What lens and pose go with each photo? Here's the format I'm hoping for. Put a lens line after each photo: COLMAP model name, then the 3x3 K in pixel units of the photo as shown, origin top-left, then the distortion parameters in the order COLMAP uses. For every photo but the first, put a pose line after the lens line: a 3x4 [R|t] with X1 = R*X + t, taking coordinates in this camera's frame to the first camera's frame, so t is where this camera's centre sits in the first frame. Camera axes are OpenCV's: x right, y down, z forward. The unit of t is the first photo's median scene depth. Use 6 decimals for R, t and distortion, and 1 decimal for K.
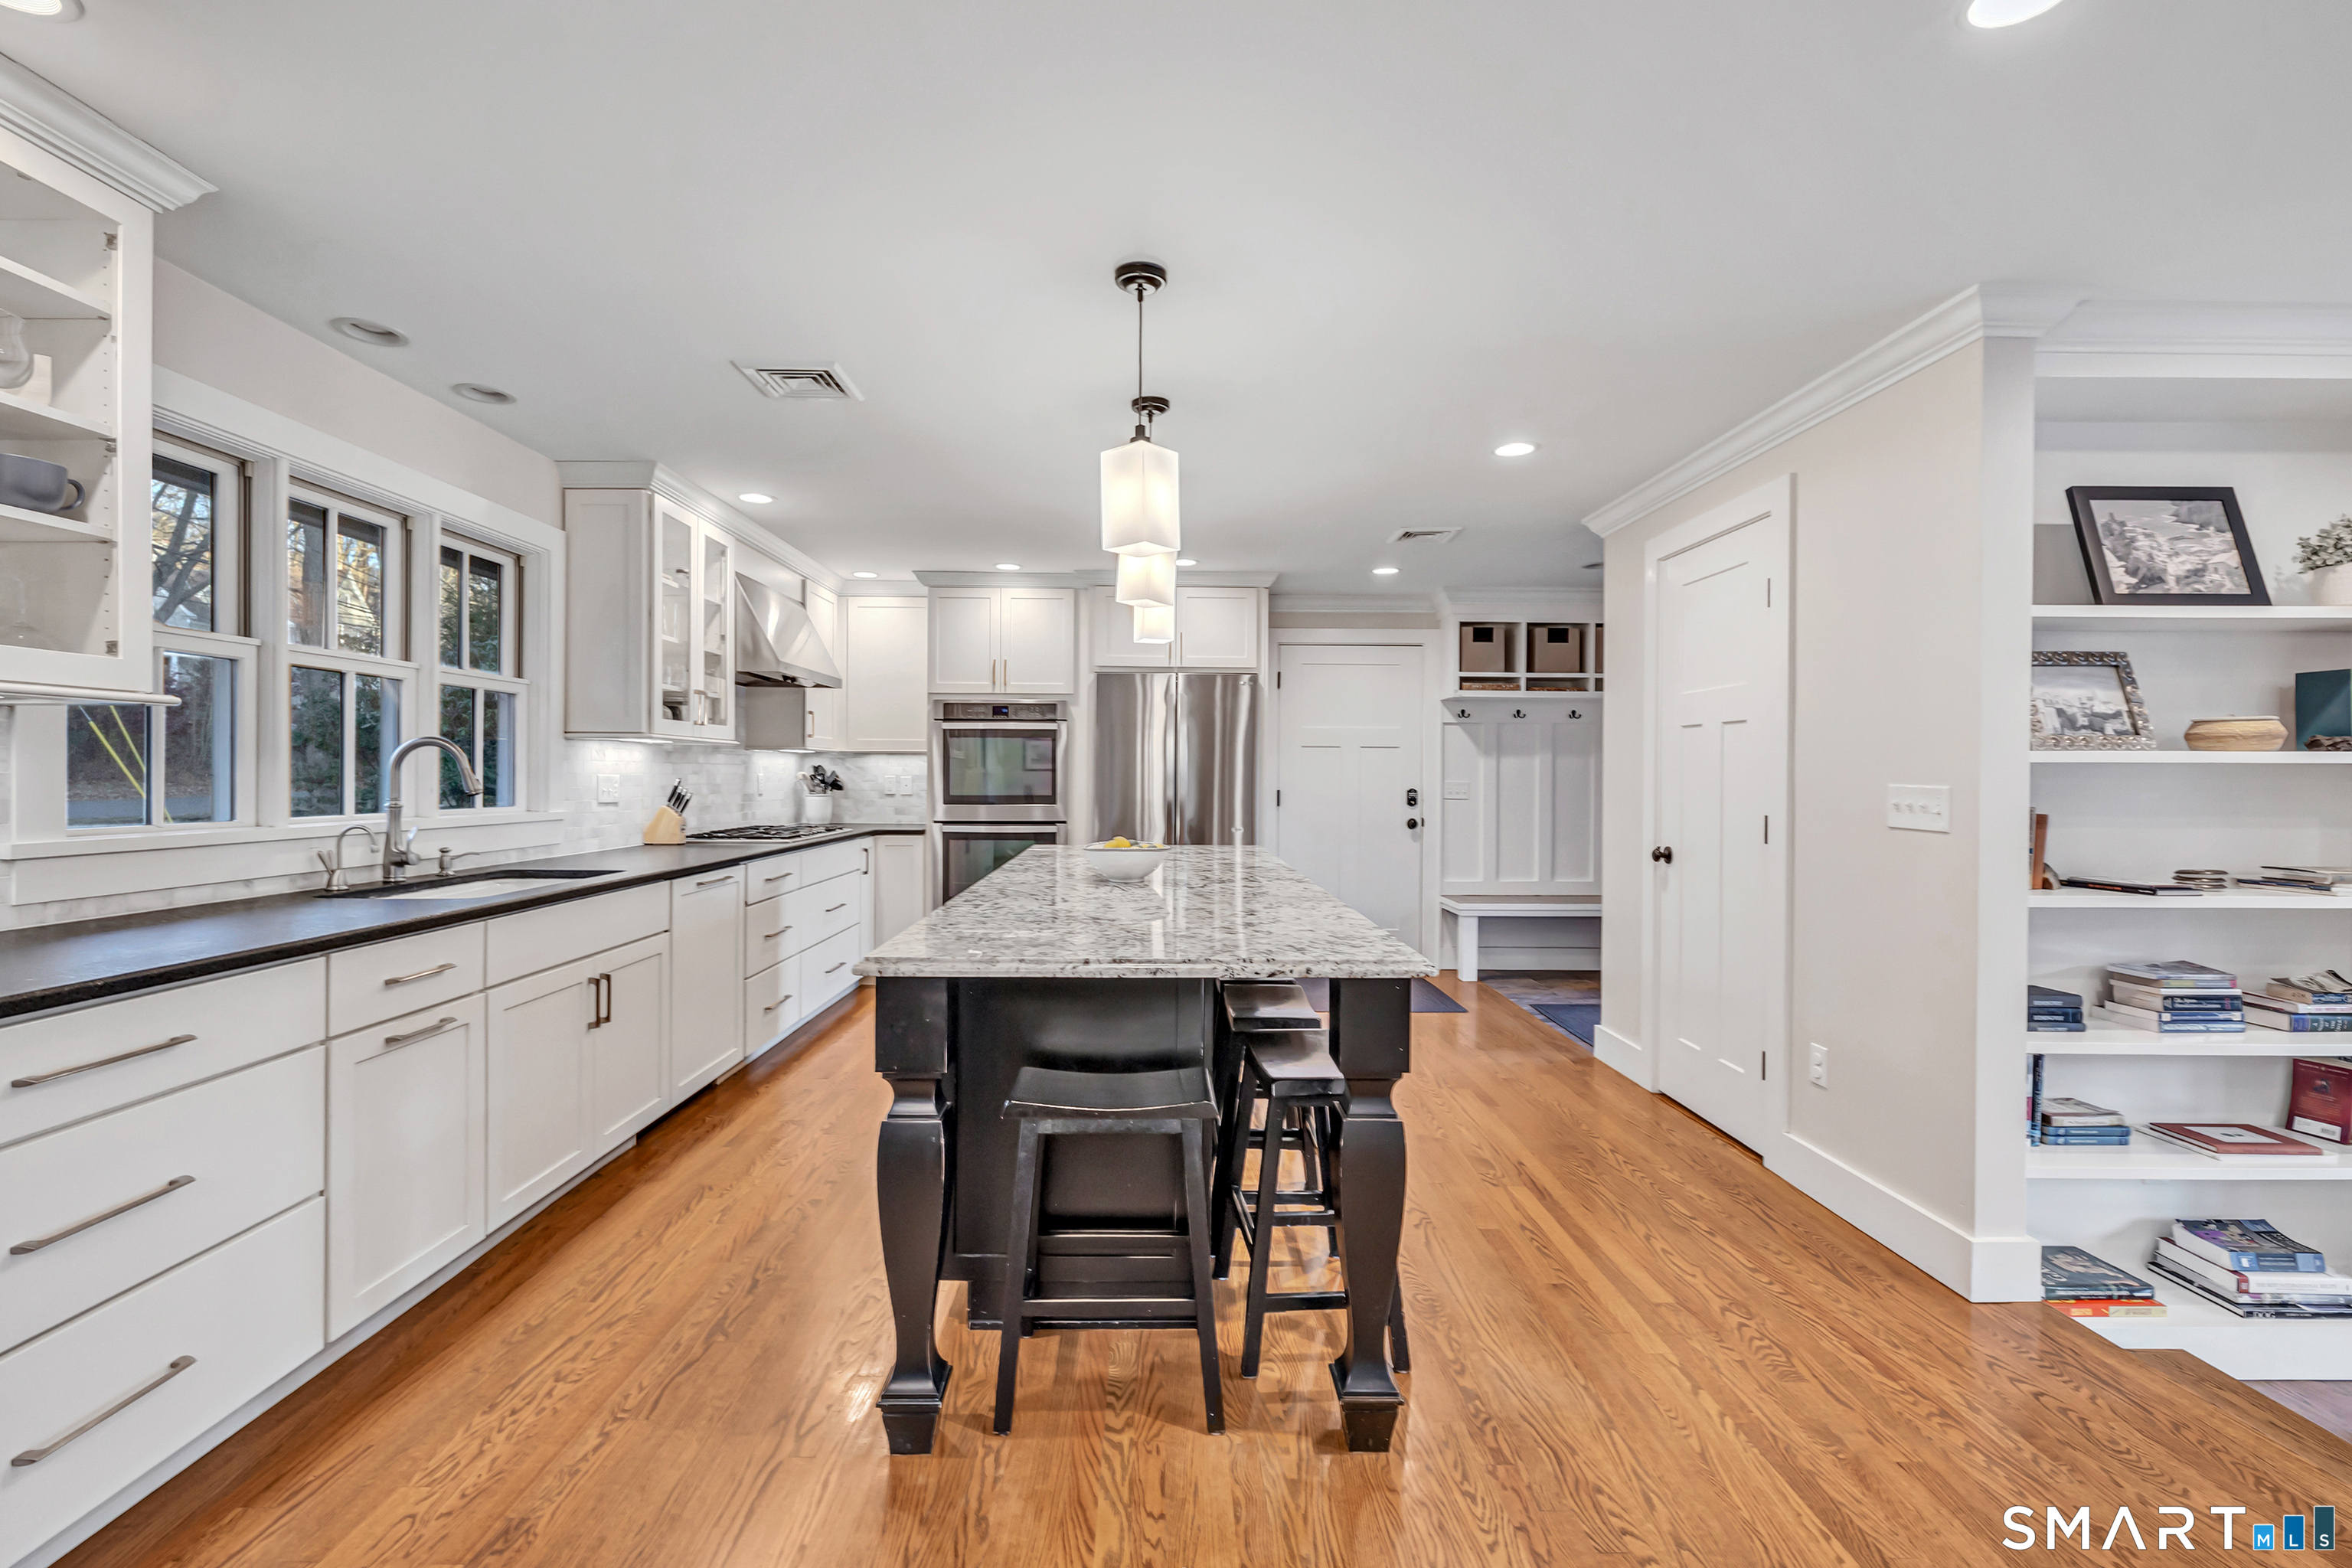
lens RADIAL K [[984.7, 0, 1176.0], [0, 984.7, 784.0], [0, 0, 1]] dist [0.000530, 0.000060]
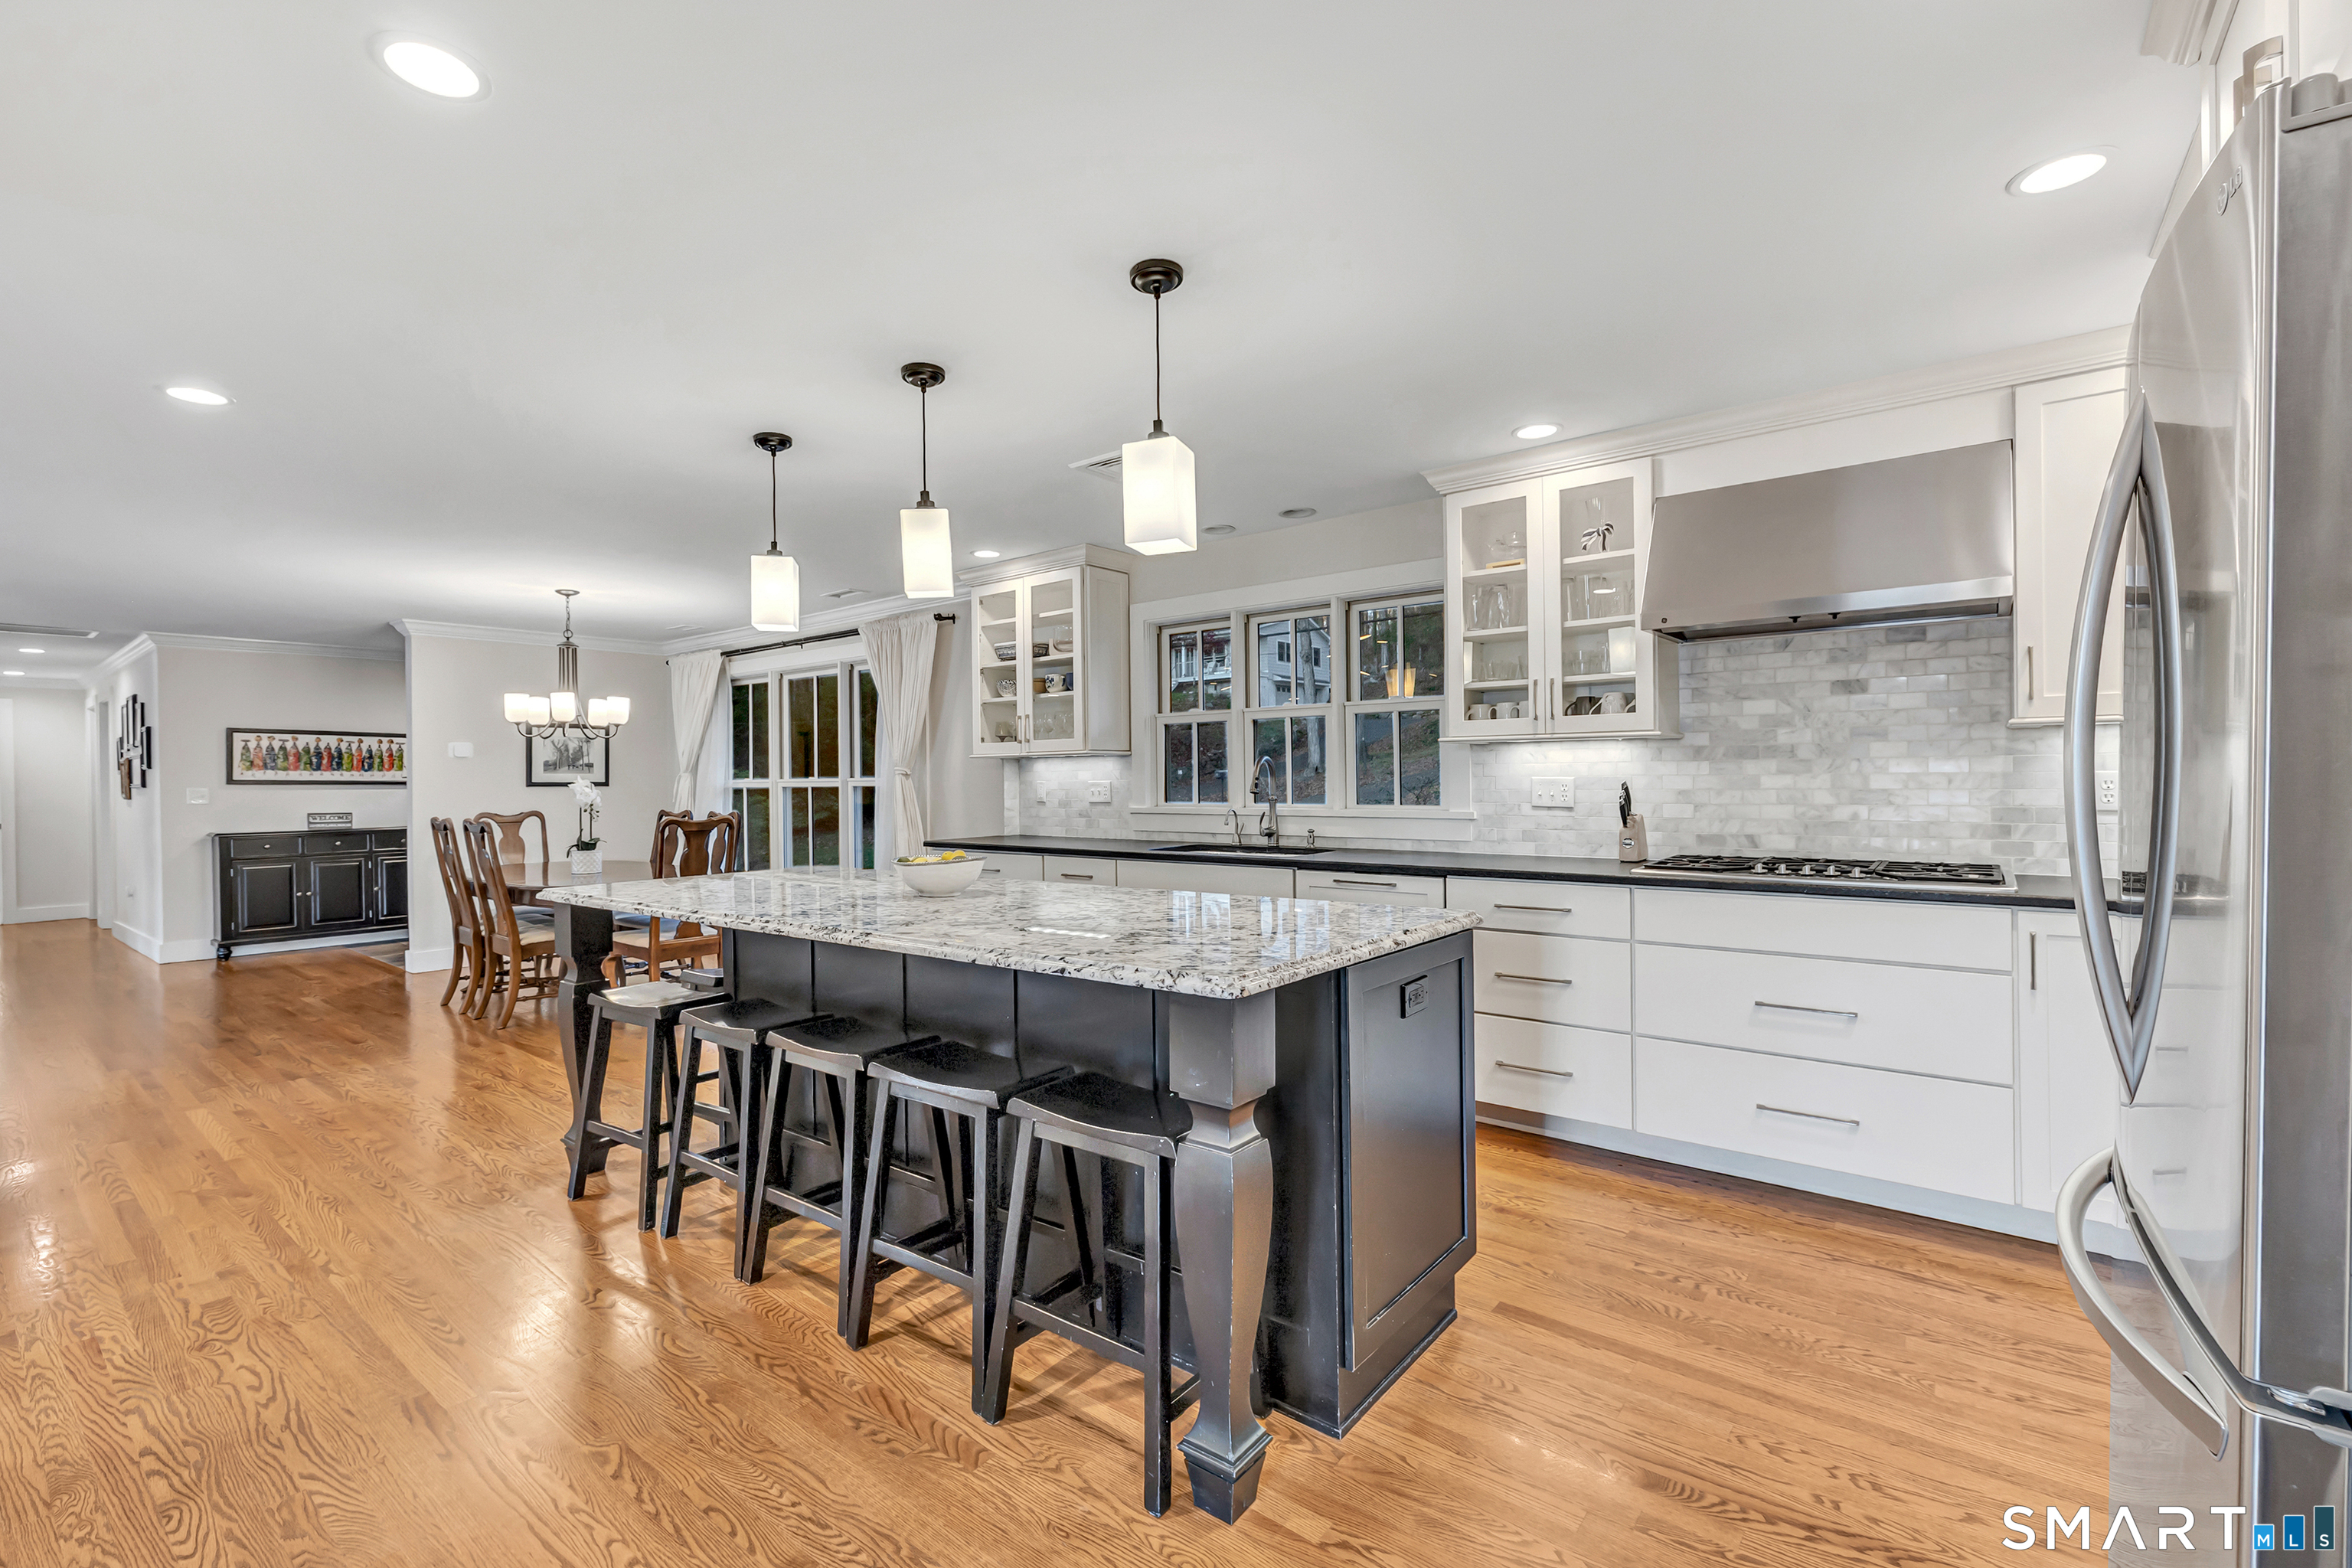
lens RADIAL K [[1040.4, 0, 1176.0], [0, 1040.4, 784.0], [0, 0, 1]] dist [-0.002261, -0.000620]
pose [[-0.636847, 0.008941, -0.770938, 0.623935], [0.003190, 0.999955, 0.008961, -0.017694], [0.770984, 0.003248, -0.636847, 1.973638]]
